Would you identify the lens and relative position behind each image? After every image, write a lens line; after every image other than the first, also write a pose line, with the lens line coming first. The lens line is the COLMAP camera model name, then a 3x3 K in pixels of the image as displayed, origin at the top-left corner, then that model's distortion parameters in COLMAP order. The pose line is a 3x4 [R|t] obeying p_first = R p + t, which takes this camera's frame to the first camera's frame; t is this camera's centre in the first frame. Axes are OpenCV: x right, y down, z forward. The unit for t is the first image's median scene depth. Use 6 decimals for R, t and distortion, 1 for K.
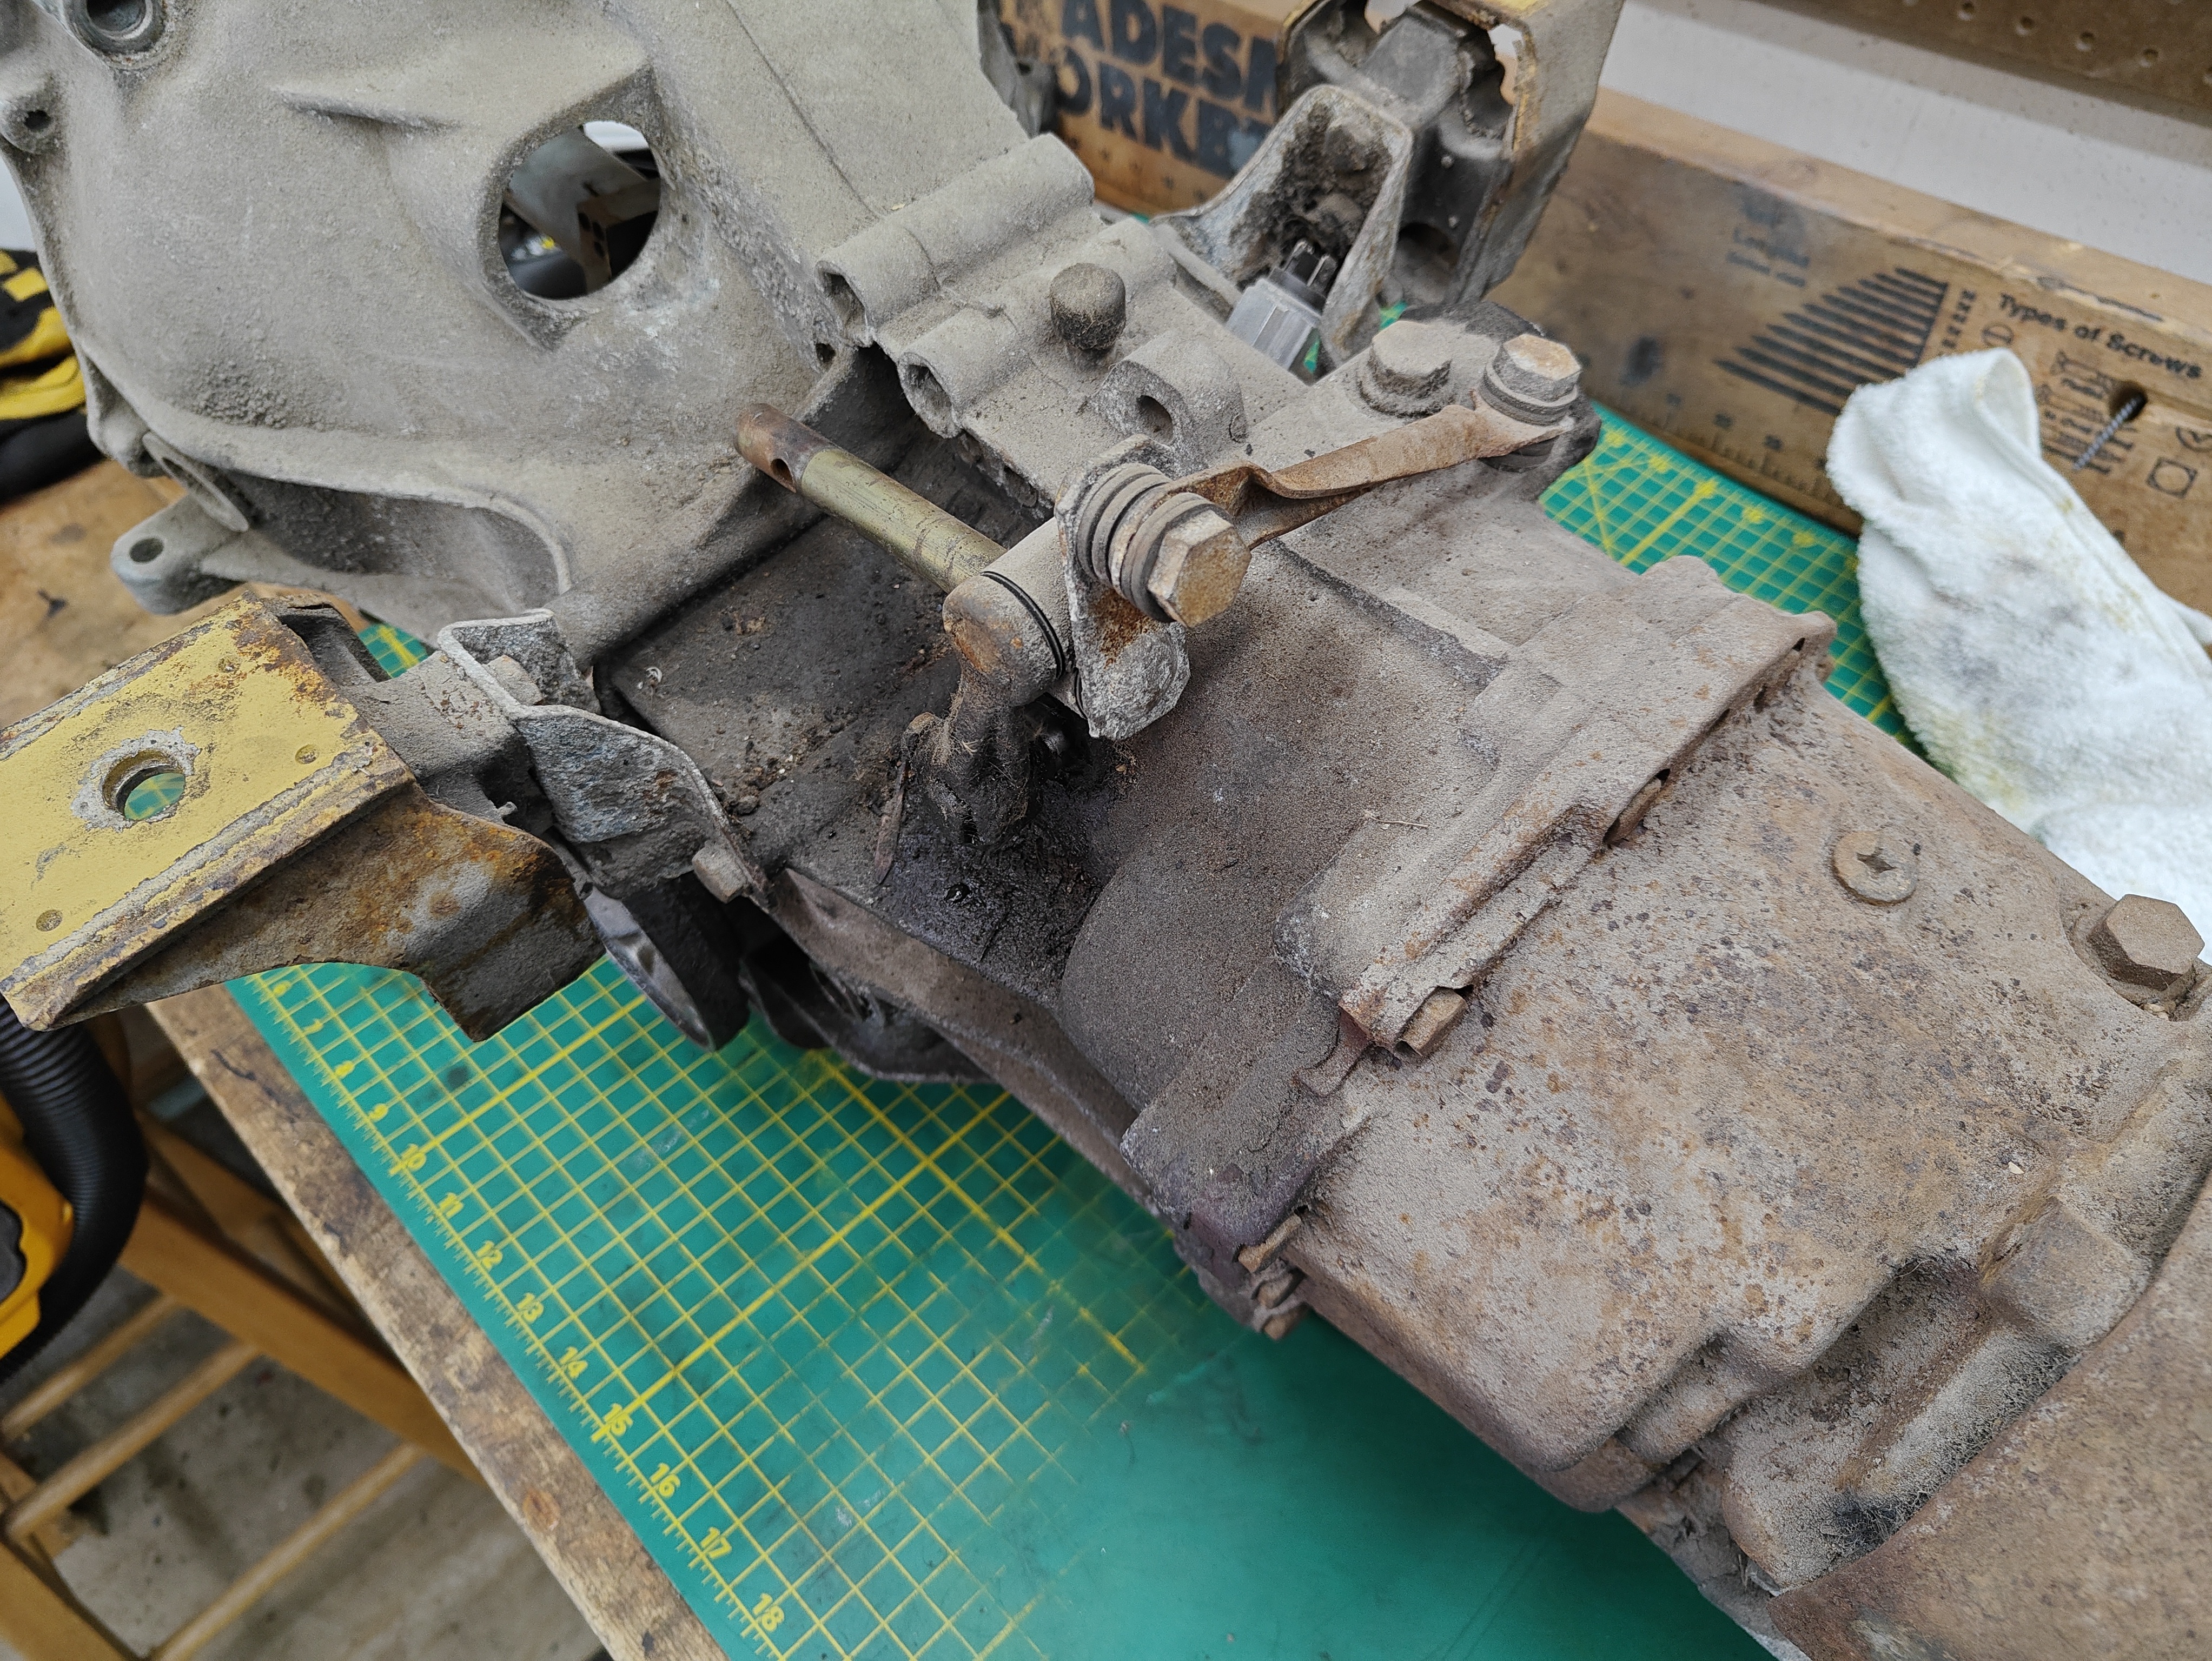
lens RADIAL K [[1573.0, 0, 1106.0], [0, 1573.0, 830.5], [0, 0, 1]] dist [-0.017810, 0.000046]
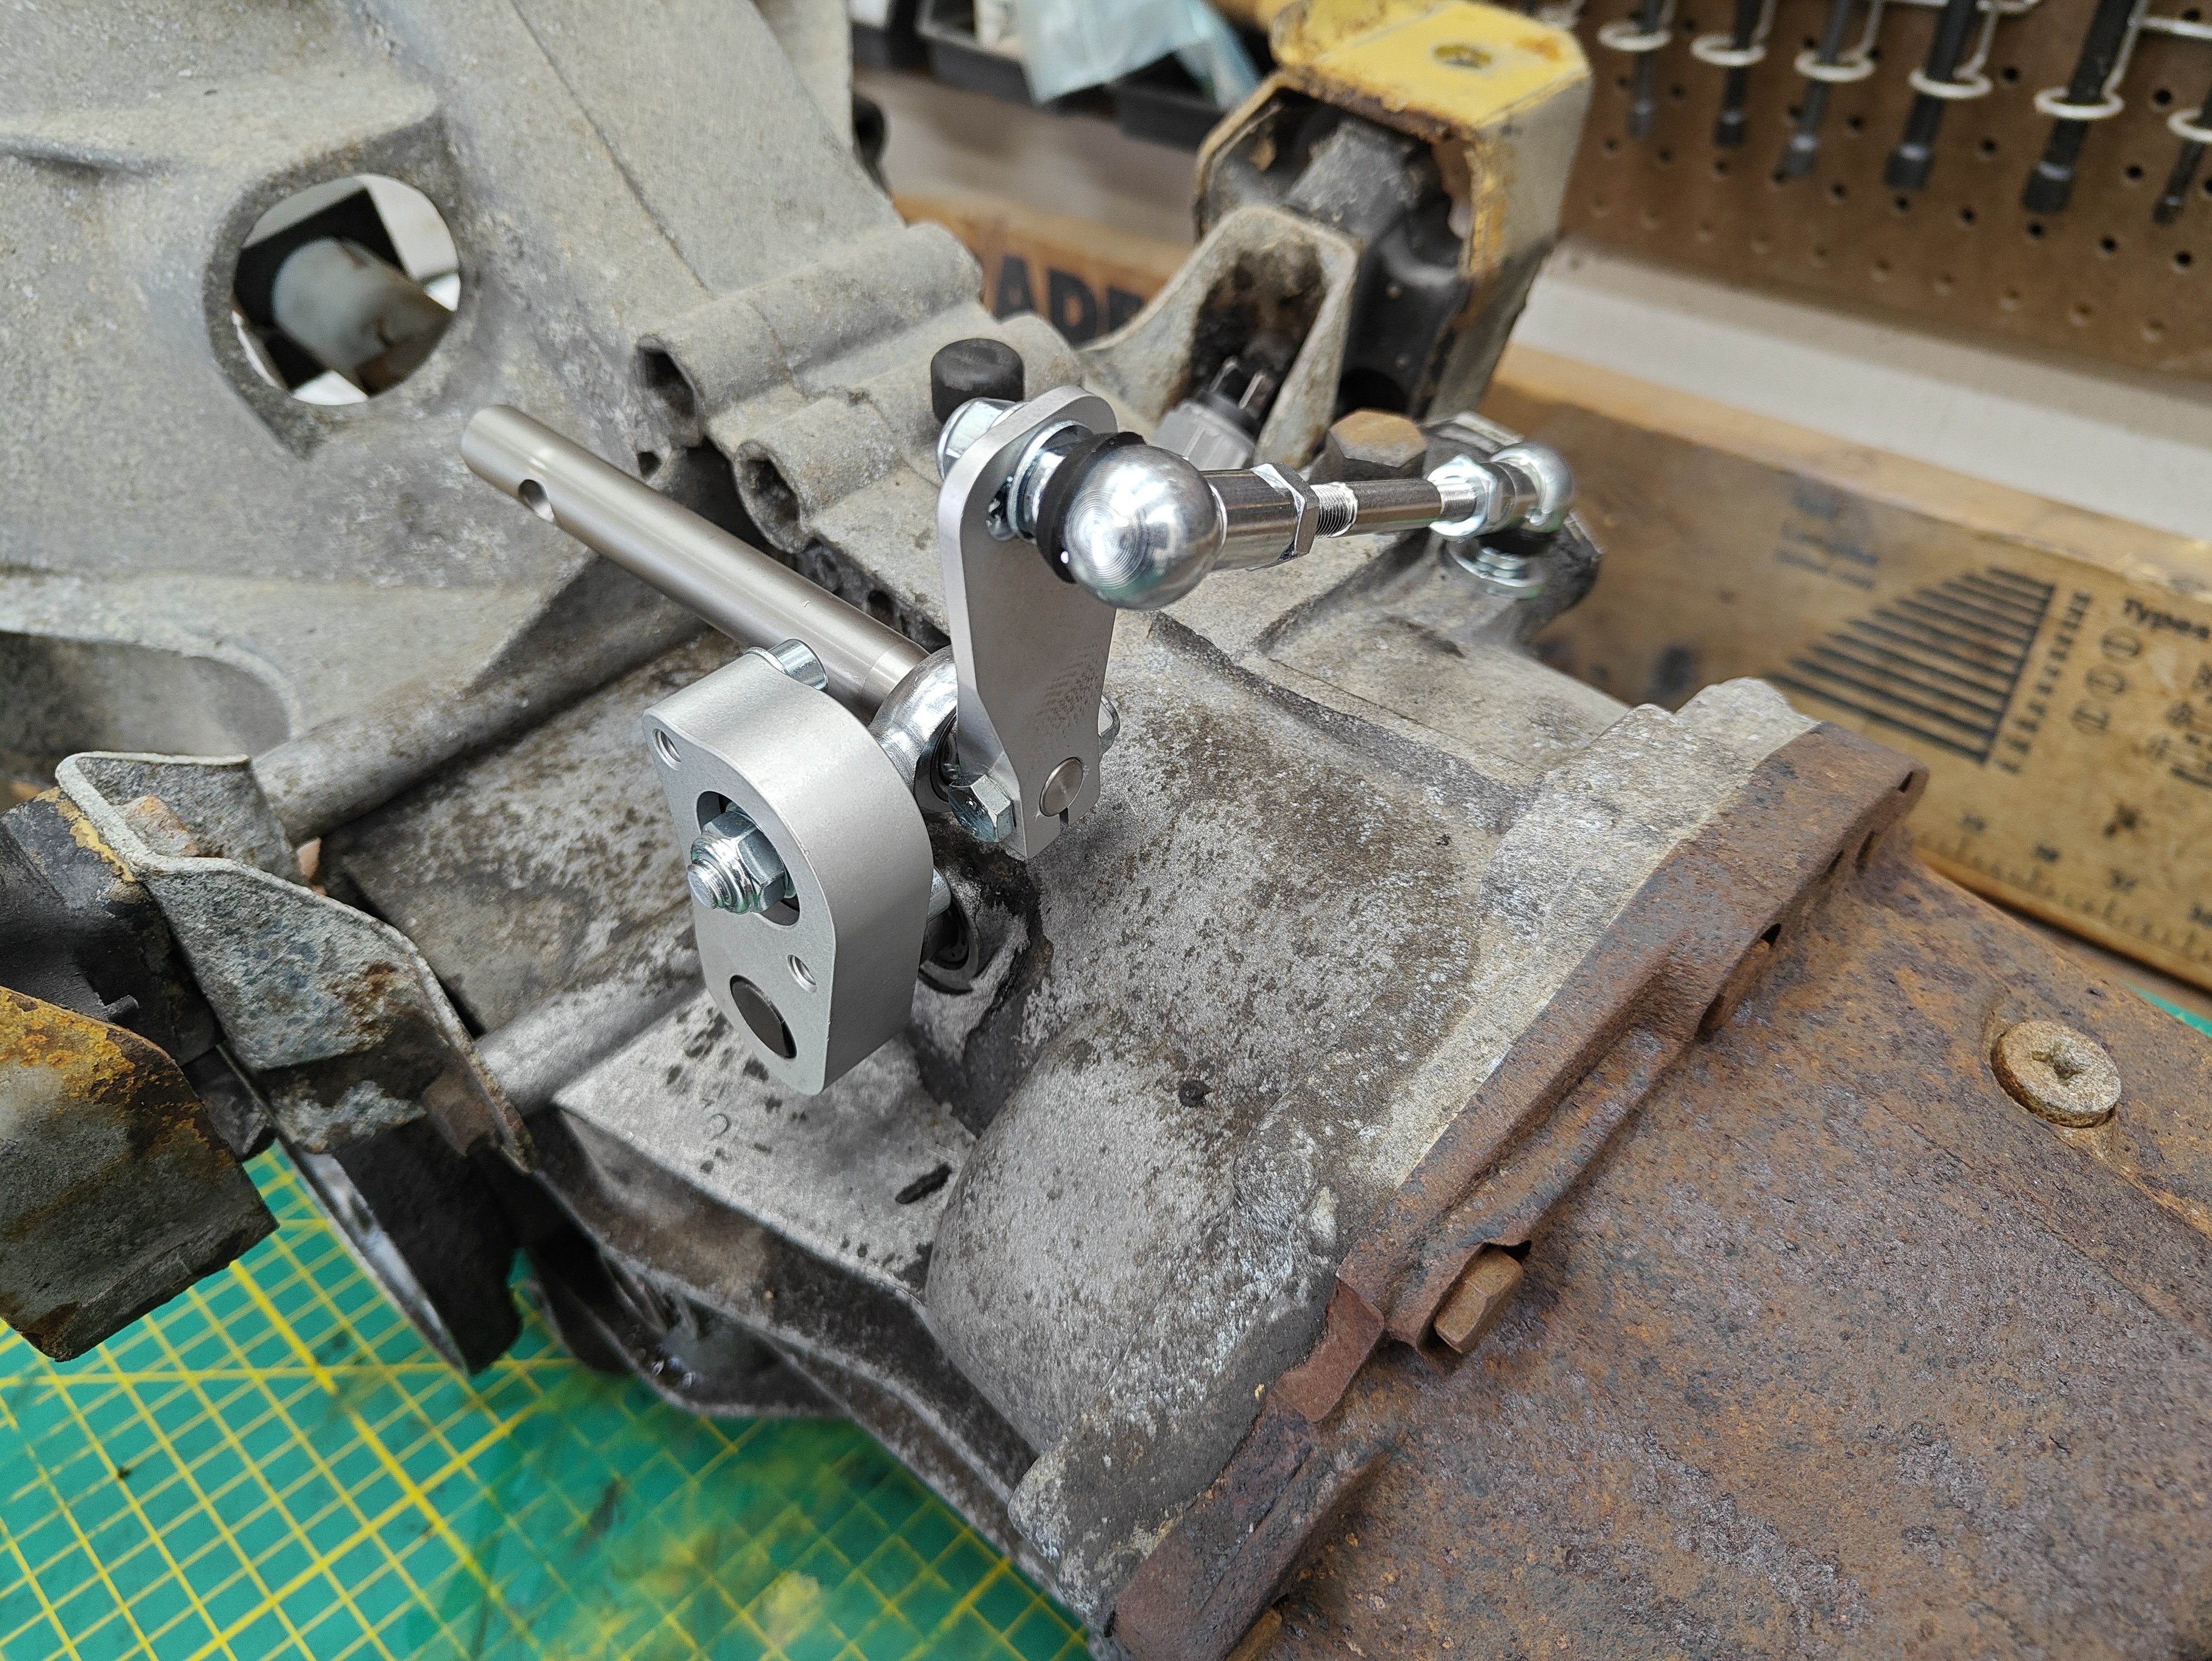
lens RADIAL K [[1573.0, 0, 1106.0], [0, 1573.0, 830.5], [0, 0, 1]] dist [-0.017810, 0.000046]
pose [[0.998498, 0.001098, 0.054786, 0.011952], [0.009904, 0.979717, -0.200143, 0.045663], [-0.053895, 0.200385, 0.978234, 0.249294]]
